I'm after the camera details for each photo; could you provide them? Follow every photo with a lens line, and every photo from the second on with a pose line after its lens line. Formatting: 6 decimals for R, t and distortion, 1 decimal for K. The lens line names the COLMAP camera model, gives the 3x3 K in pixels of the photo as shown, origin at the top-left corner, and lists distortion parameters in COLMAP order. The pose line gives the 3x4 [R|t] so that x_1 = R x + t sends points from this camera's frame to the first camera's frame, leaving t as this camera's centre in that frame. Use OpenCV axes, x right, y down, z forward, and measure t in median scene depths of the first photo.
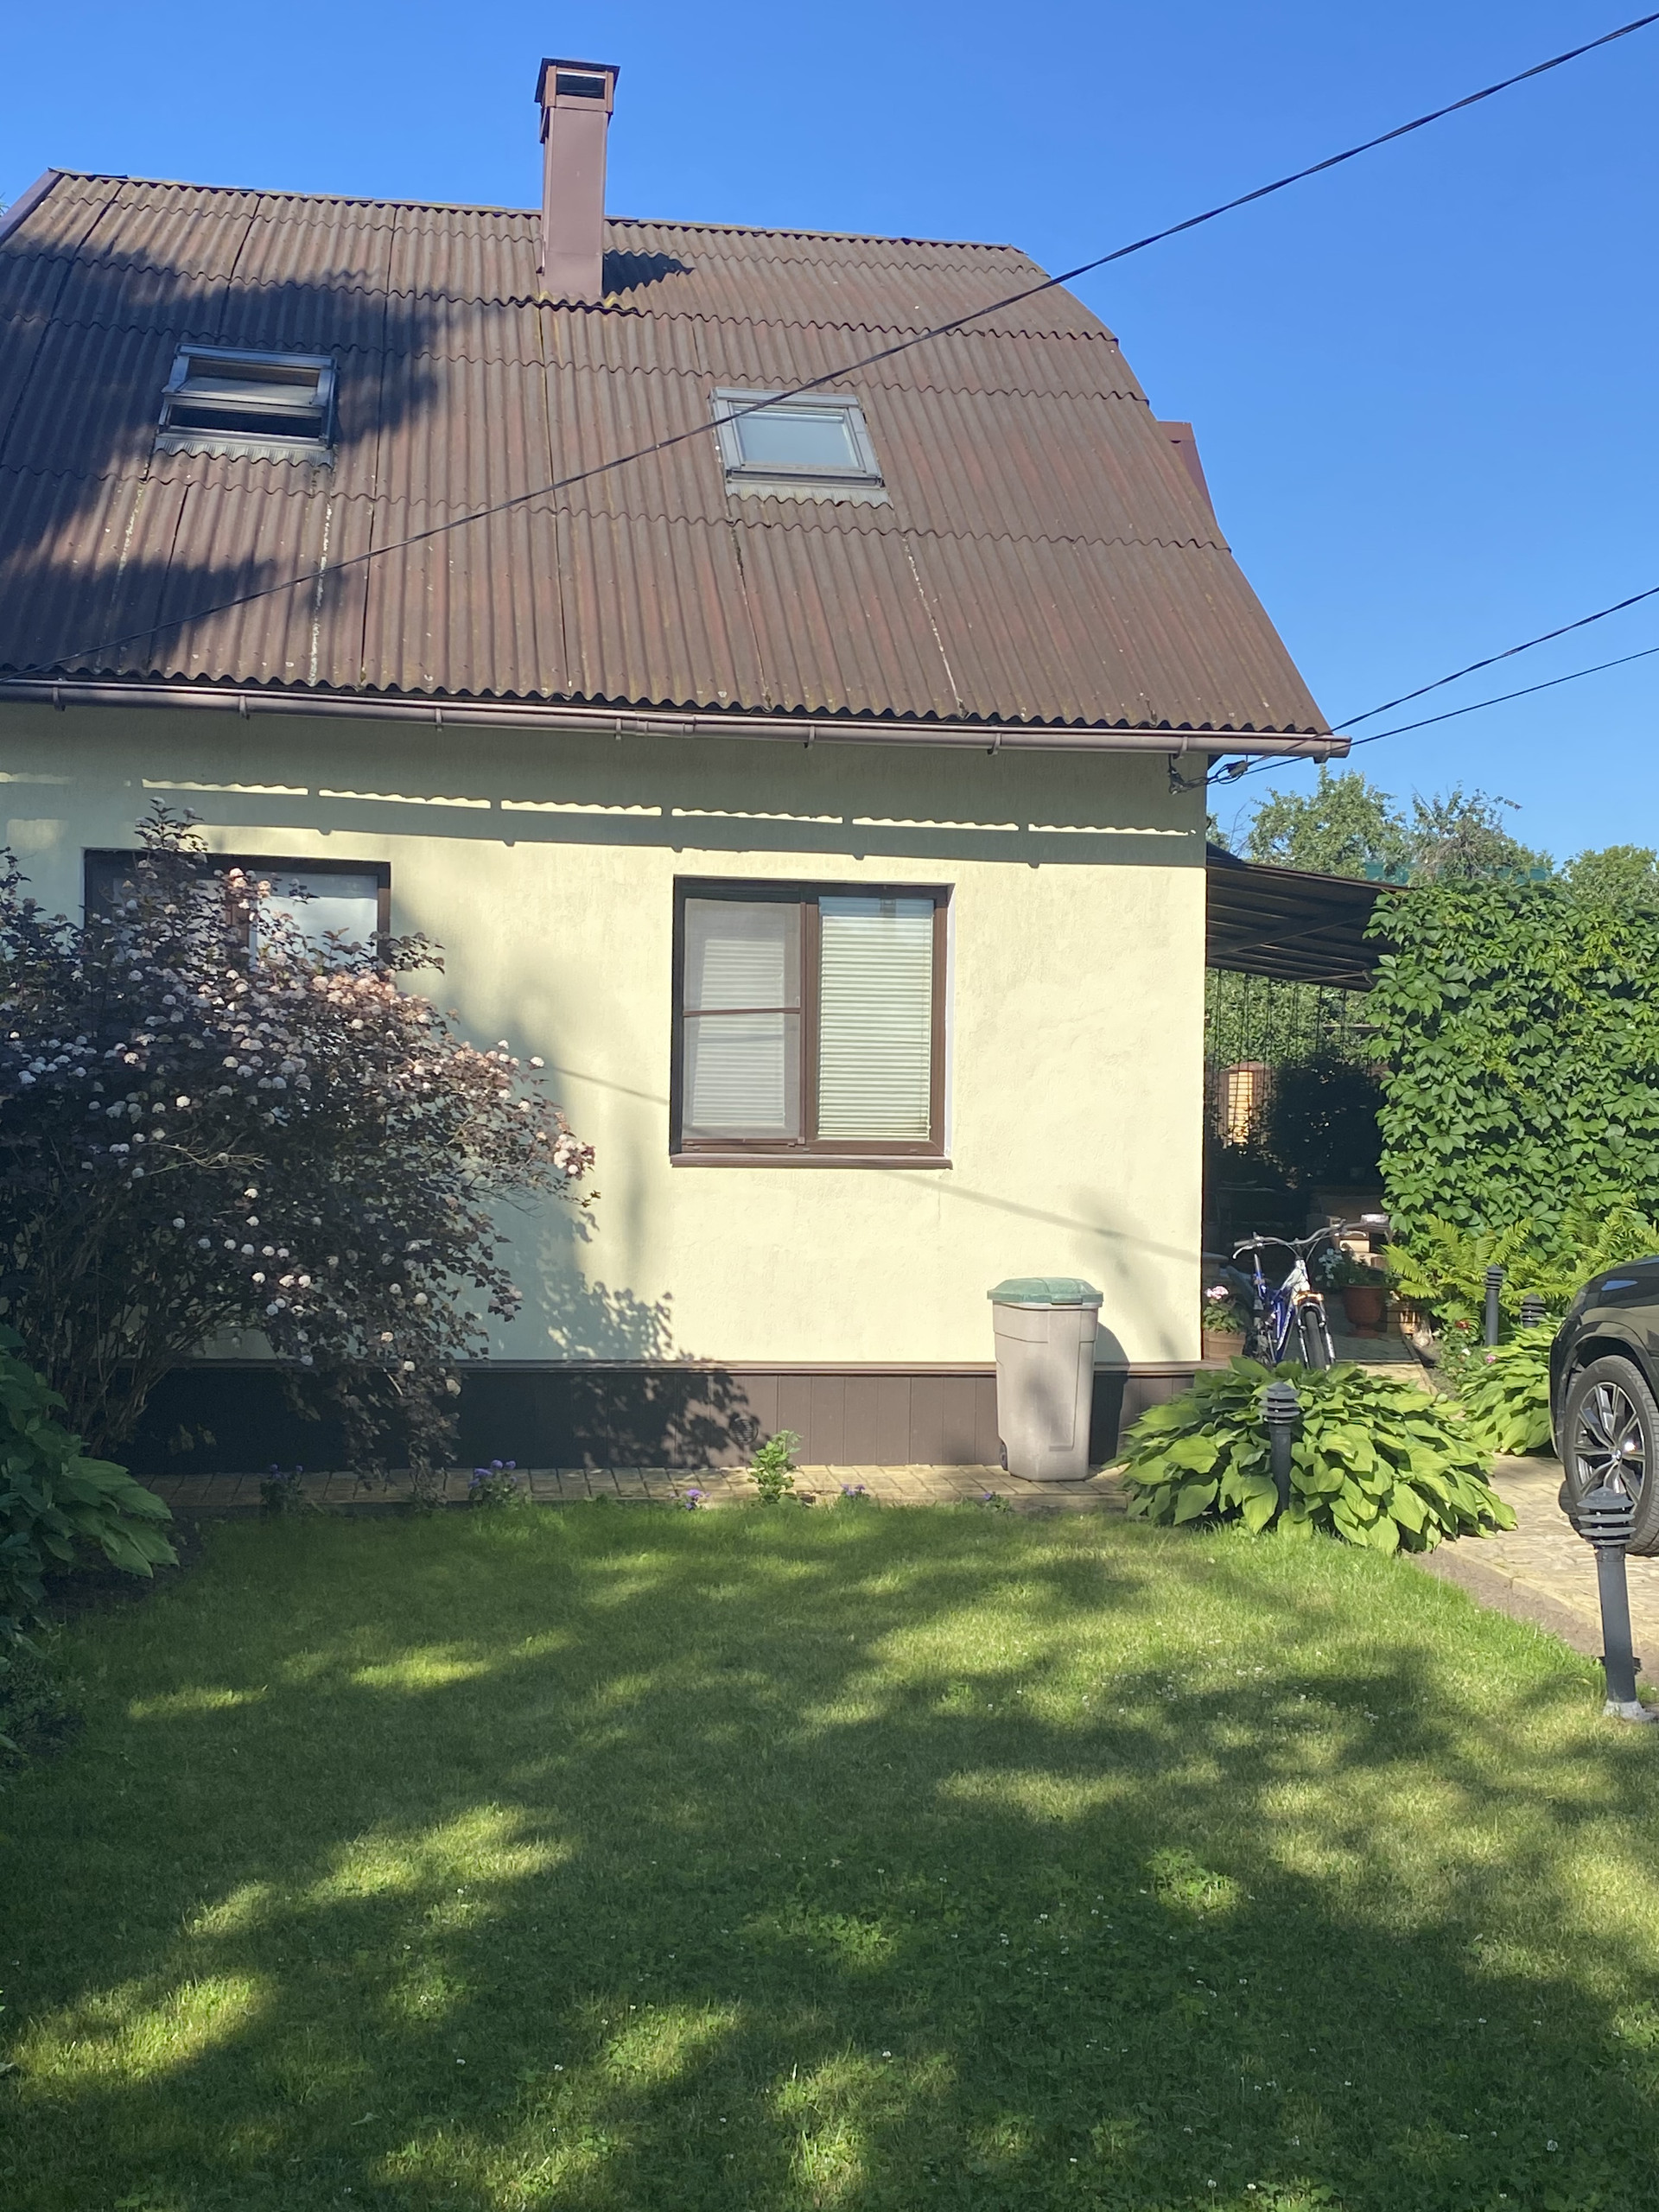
lens RADIAL K [[2497.0, 0, 826.0], [0, 2497.0, 1109.4], [0, 0, 1]] dist [0.047864, 0.000000]
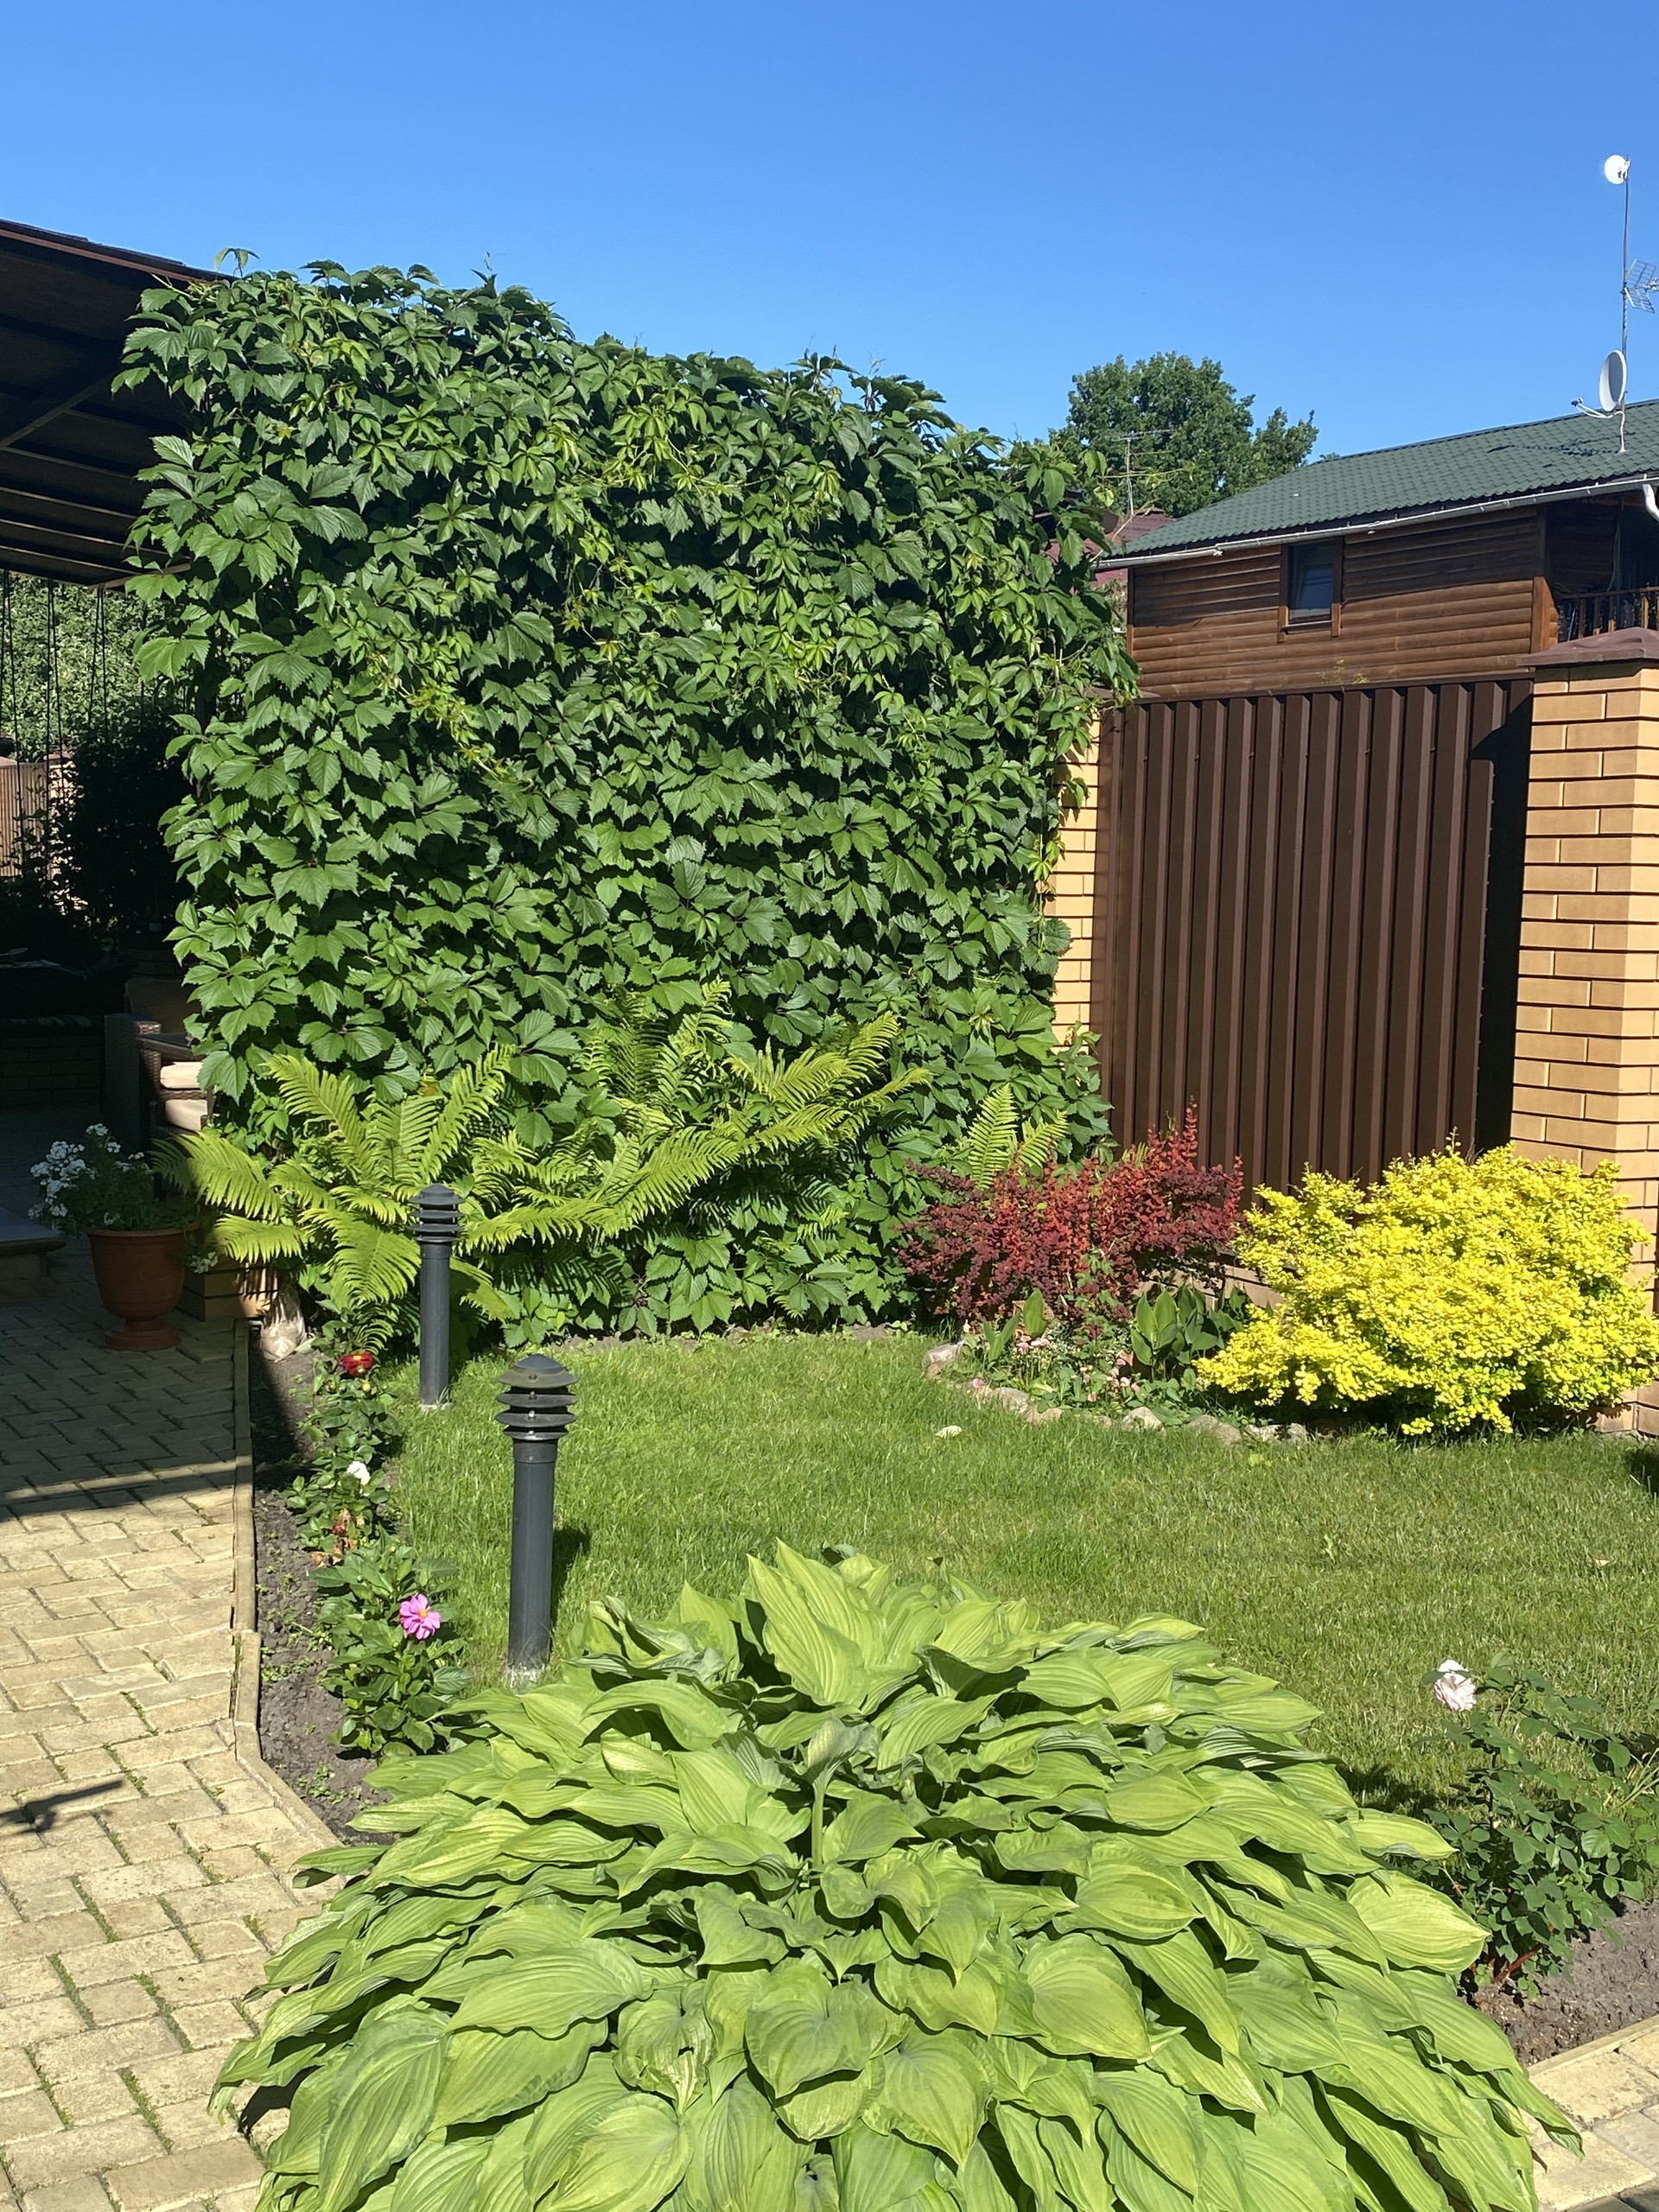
lens RADIAL K [[2497.0, 0, 829.4], [0, 2497.0, 1107.3], [0, 0, 1]] dist [0.047864, 0.000000]
pose [[0.920788, -0.052867, 0.386464, 0.157941], [0.010027, 0.993653, 0.112038, 0.004311], [-0.389935, -0.099288, 0.915474, 0.563285]]
